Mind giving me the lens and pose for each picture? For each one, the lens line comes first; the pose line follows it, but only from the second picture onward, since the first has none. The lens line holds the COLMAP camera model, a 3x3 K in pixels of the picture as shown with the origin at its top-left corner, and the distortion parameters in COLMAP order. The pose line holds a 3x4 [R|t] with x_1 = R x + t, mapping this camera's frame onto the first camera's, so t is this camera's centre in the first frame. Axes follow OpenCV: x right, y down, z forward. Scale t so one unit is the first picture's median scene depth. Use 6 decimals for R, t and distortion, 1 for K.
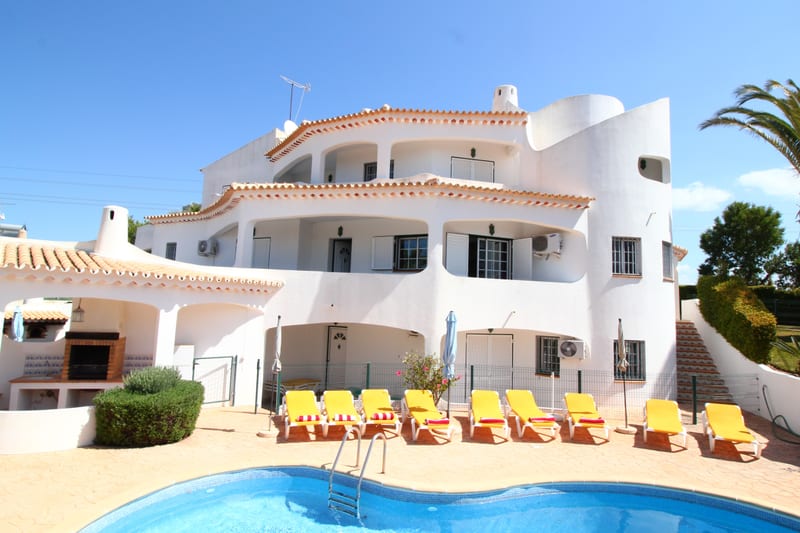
lens RADIAL K [[427.3, 0, 395.8], [0, 427.3, 277.9], [0, 0, 1]] dist [-0.001285, -0.009446]
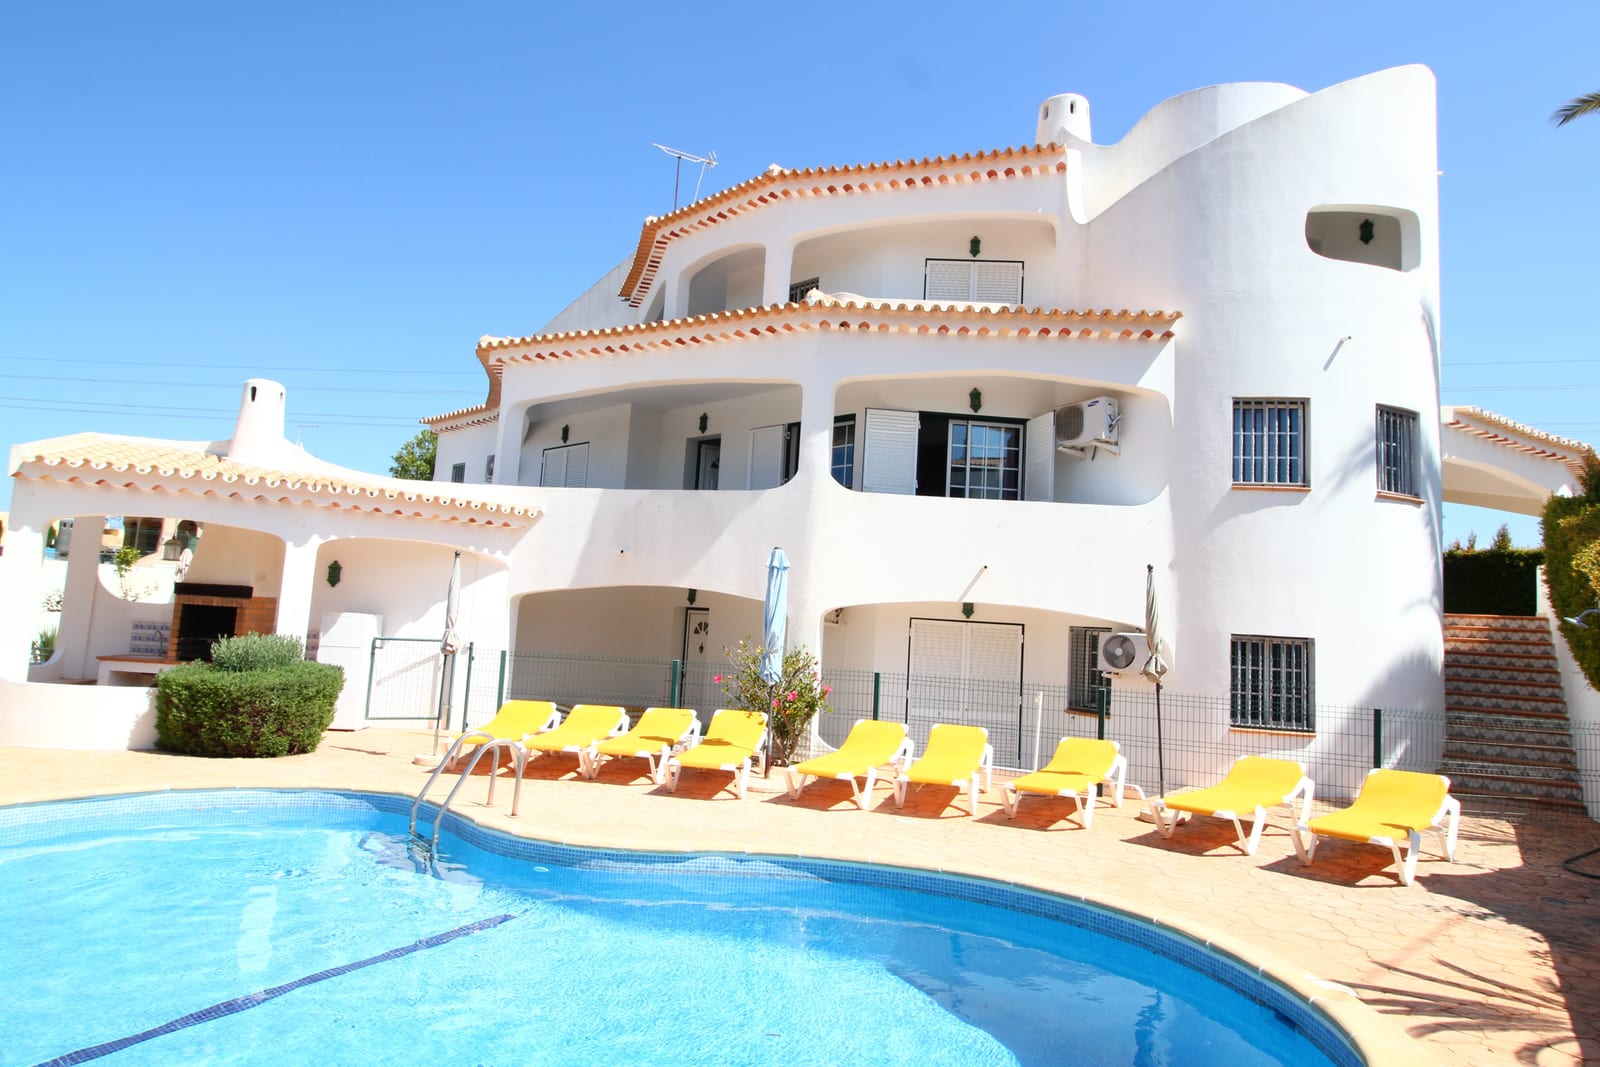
lens RADIAL K [[890.6, 0, 803.9], [0, 890.6, 555.6], [0, 0, 1]] dist [-0.005240, -0.001439]
pose [[0.961156, -0.002656, -0.275994, 0.341621], [-0.000690, 0.999927, -0.012027, 0.076494], [0.276006, 0.011751, 0.961084, 0.008572]]
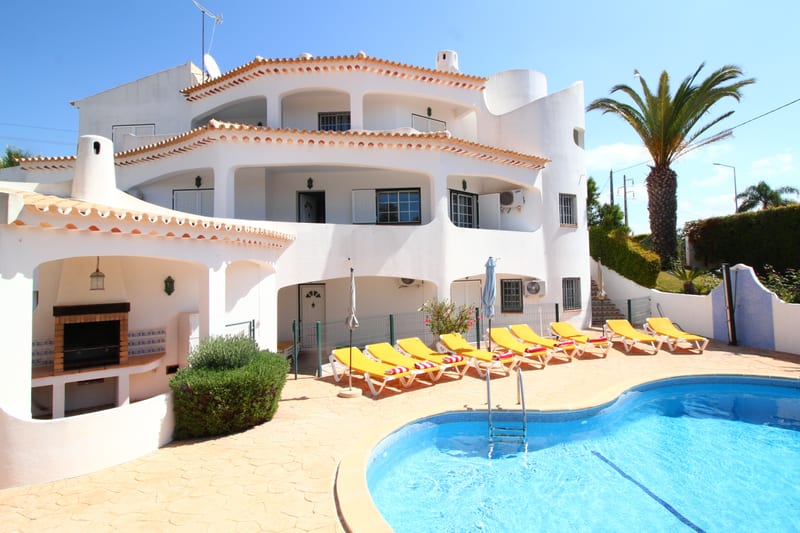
lens RADIAL K [[408.8, 0, 400.0], [0, 408.8, 266.5], [0, 0, 1]] dist [-0.009107, -0.000581]
pose [[0.921451, -0.049440, 0.385336, -0.368413], [0.023609, 0.997162, 0.071483, 0.017069], [-0.387777, -0.056771, 0.920003, 0.102732]]
